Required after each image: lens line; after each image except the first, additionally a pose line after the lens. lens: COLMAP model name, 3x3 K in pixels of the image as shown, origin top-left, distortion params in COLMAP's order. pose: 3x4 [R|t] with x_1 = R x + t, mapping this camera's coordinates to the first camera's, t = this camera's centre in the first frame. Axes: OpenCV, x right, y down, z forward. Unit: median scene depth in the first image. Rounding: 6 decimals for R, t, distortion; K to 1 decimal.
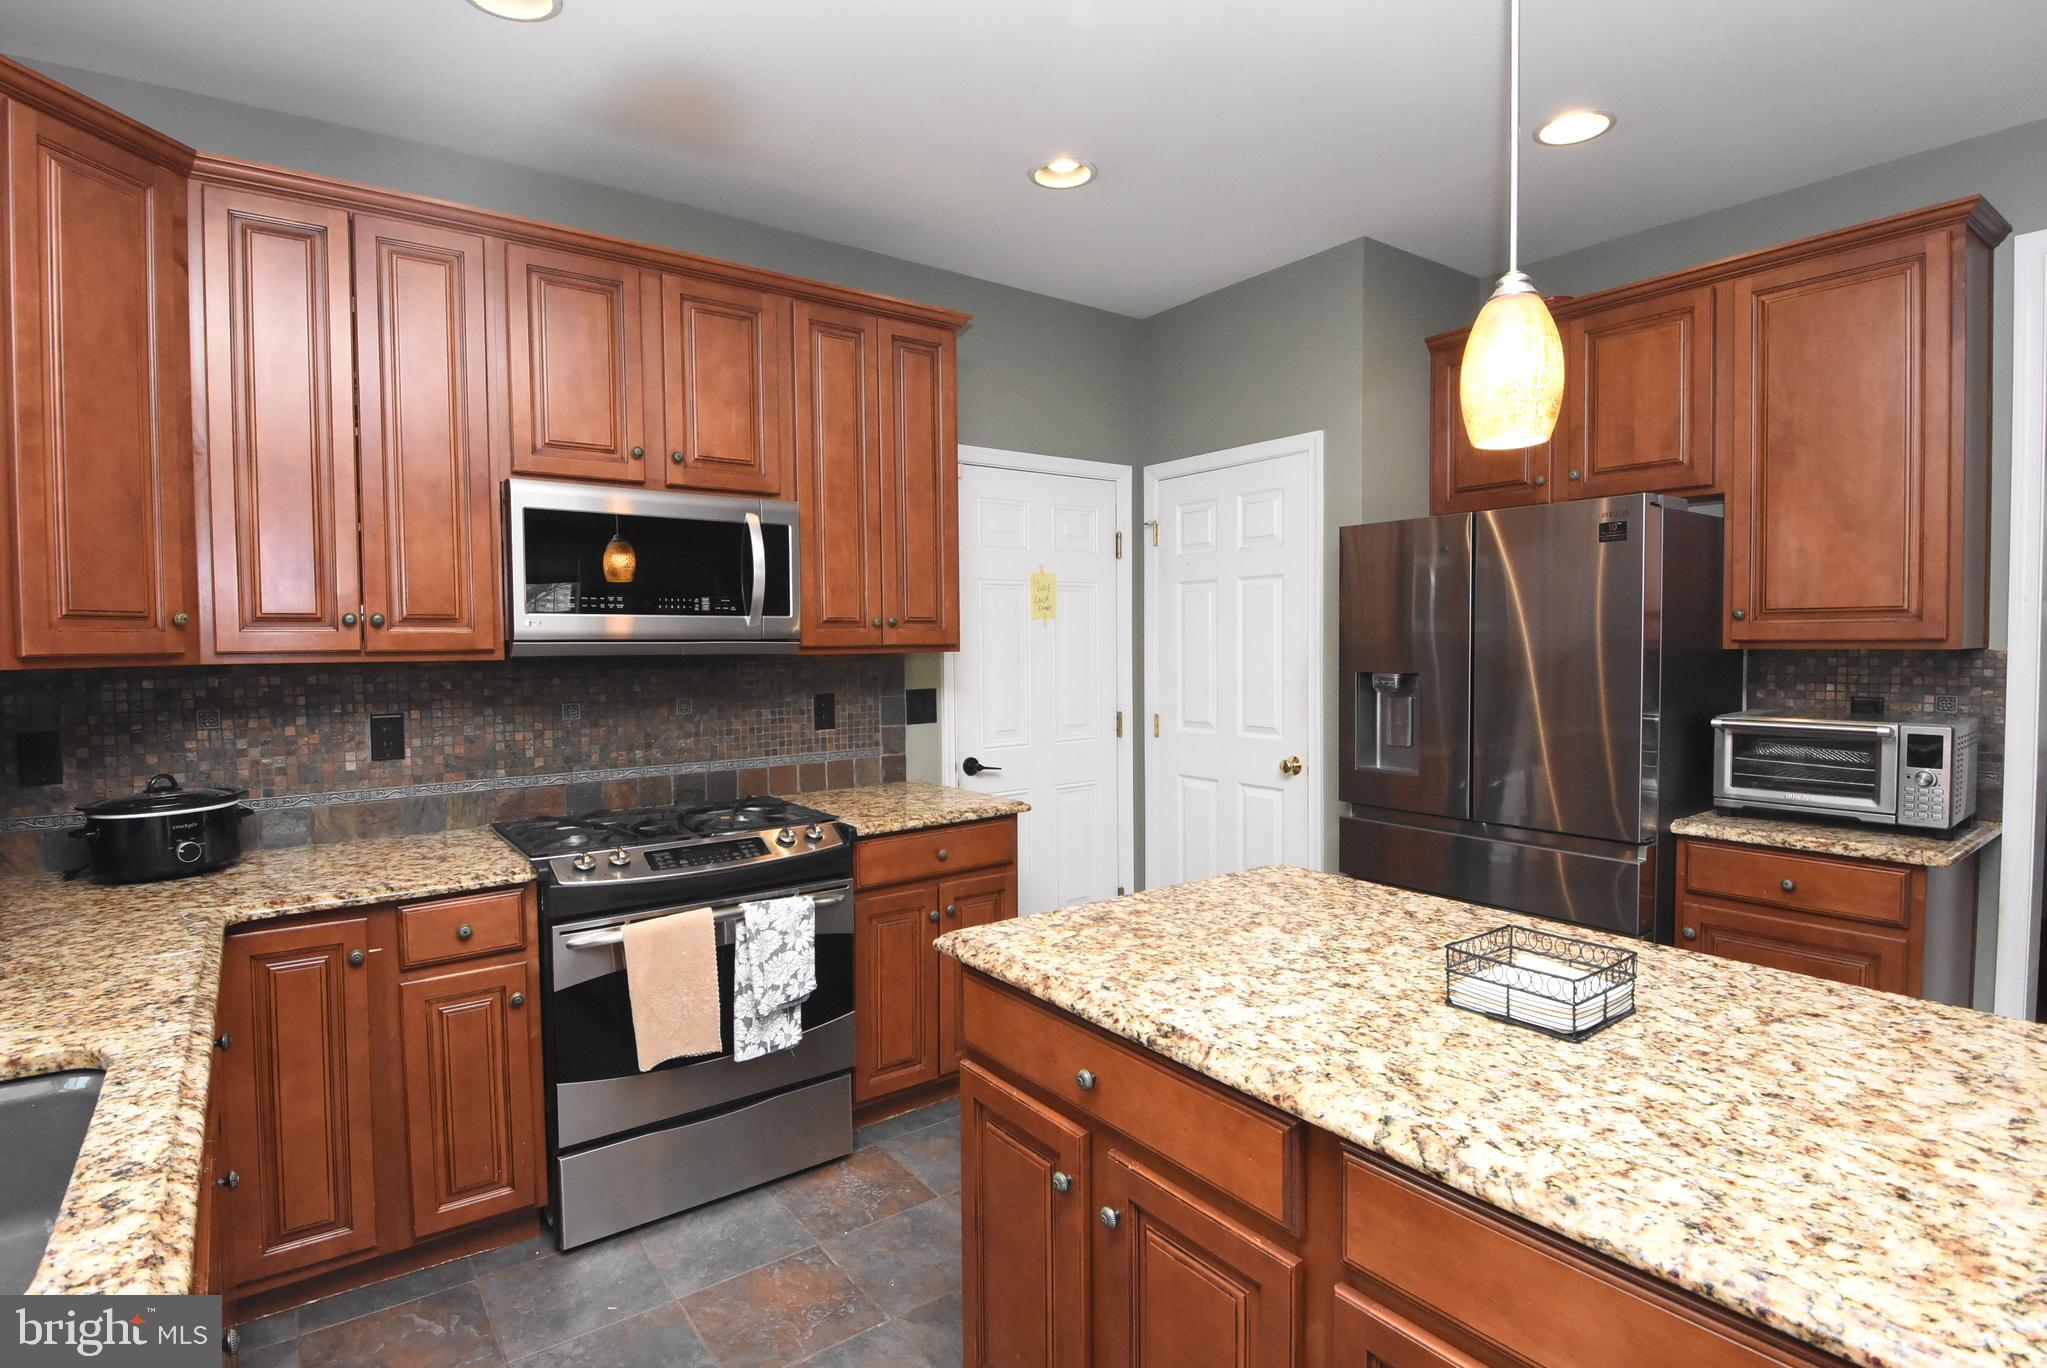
lens RADIAL K [[1011.4, 0, 1016.7], [0, 1011.4, 699.3], [0, 0, 1]] dist [0.028864, -0.040761]
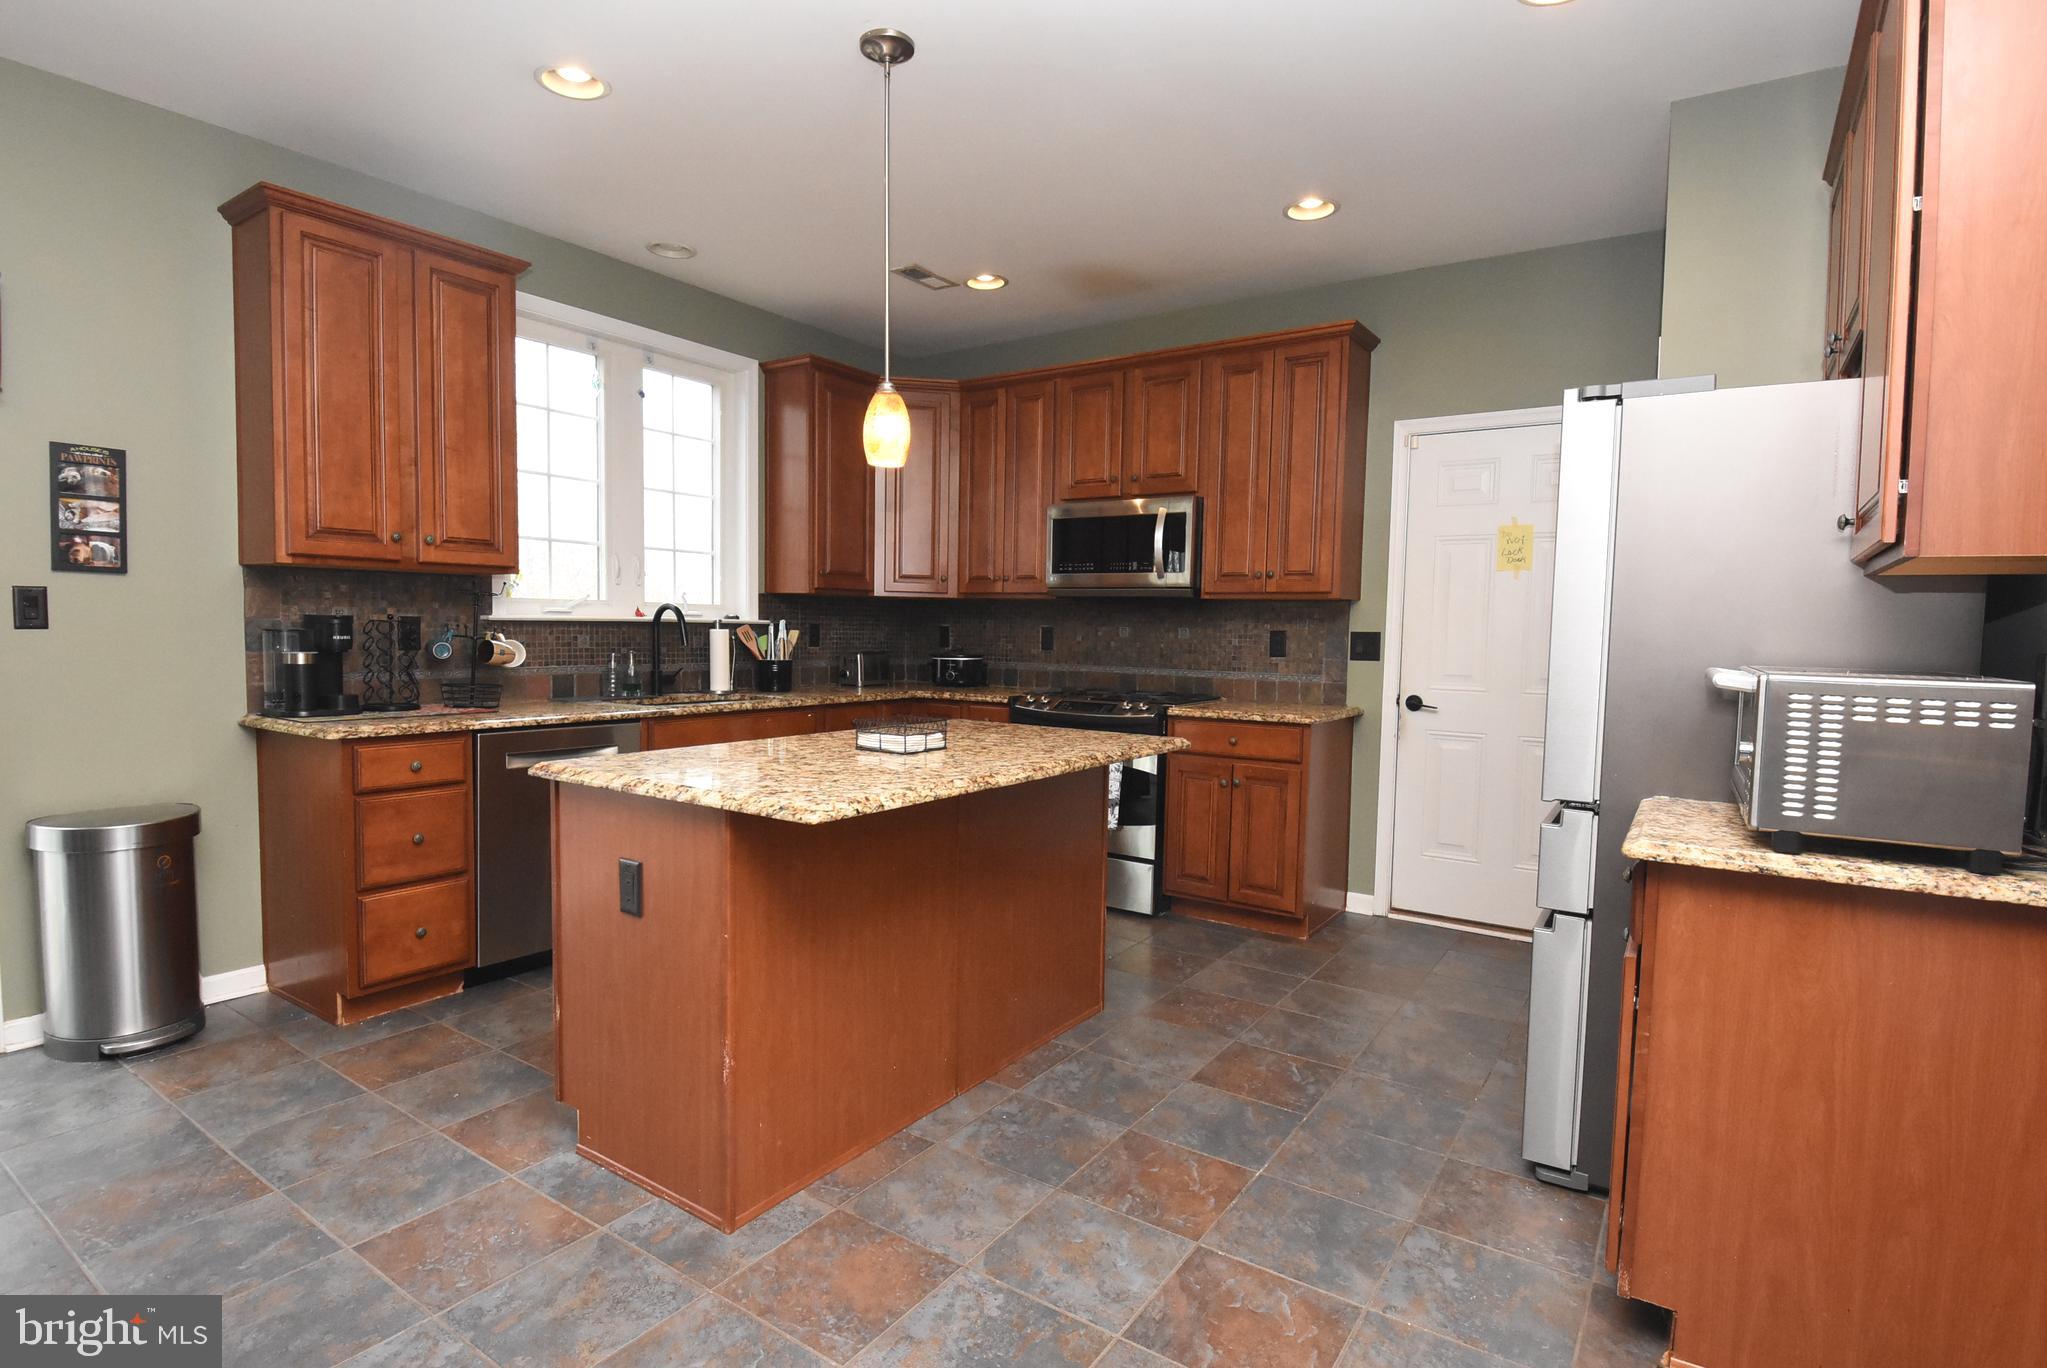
lens RADIAL K [[1011.4, 0, 1016.7], [0, 1011.4, 699.3], [0, 0, 1]] dist [0.028864, -0.040761]
pose [[0.325768, 0.084704, -0.941648, 1.165834], [-0.076648, 0.995066, 0.062992, 0.032873], [0.942338, 0.051654, 0.330653, 0.272806]]
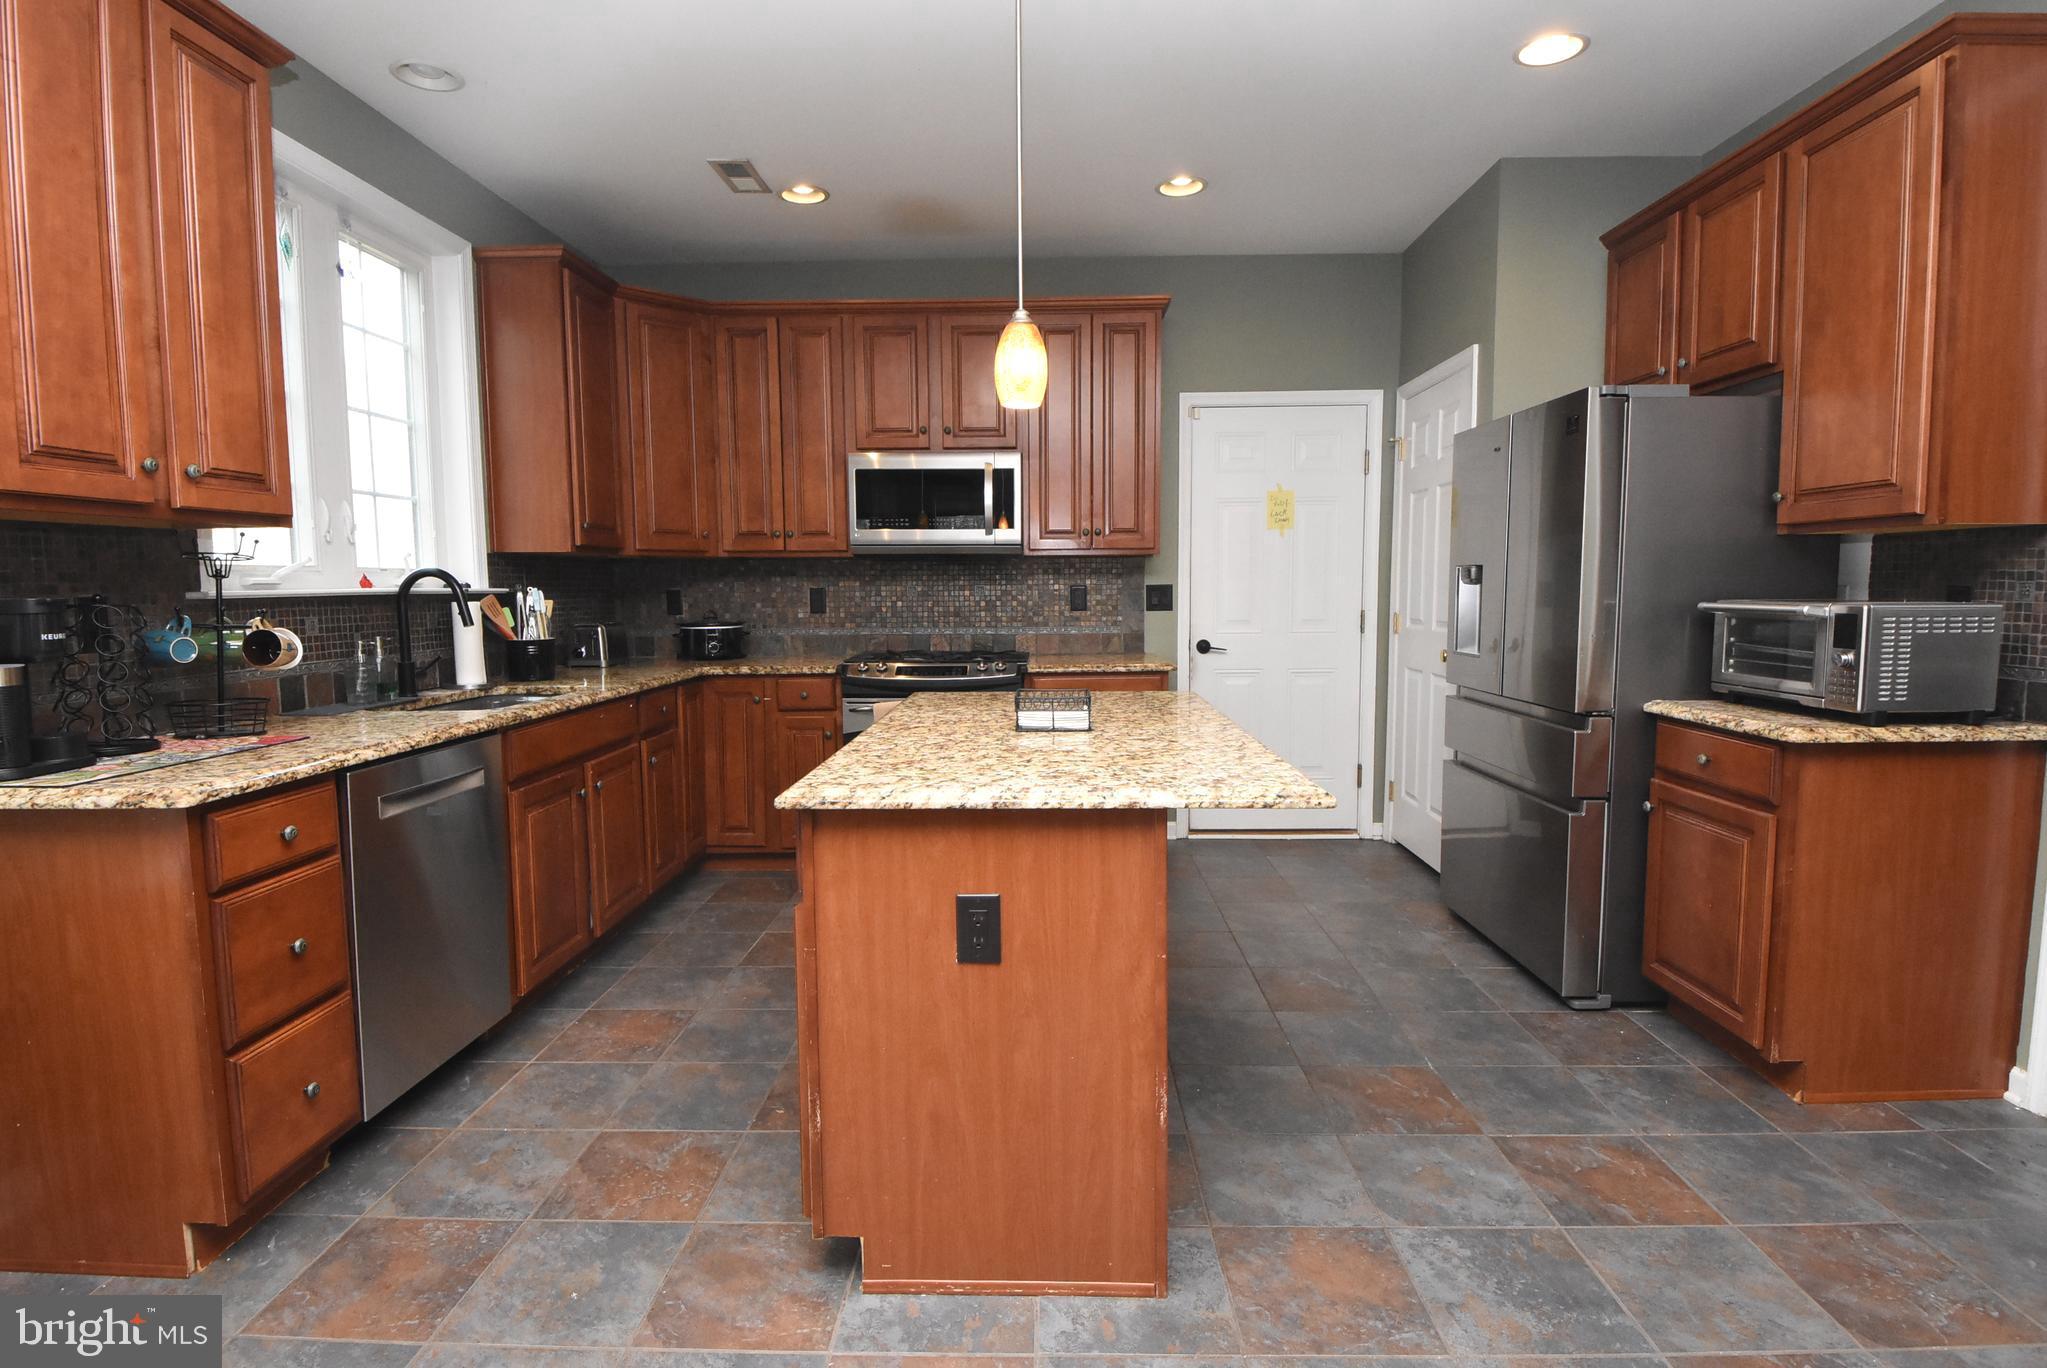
lens RADIAL K [[1010.6, 0, 1023.5], [0, 1010.6, 684.0], [0, 0, 1]] dist [0.026691, -0.040598]
pose [[0.788154, 0.064284, -0.612111, 0.742670], [-0.036555, 0.997664, 0.057707, 0.063615], [0.614391, -0.023107, 0.788663, -0.195250]]
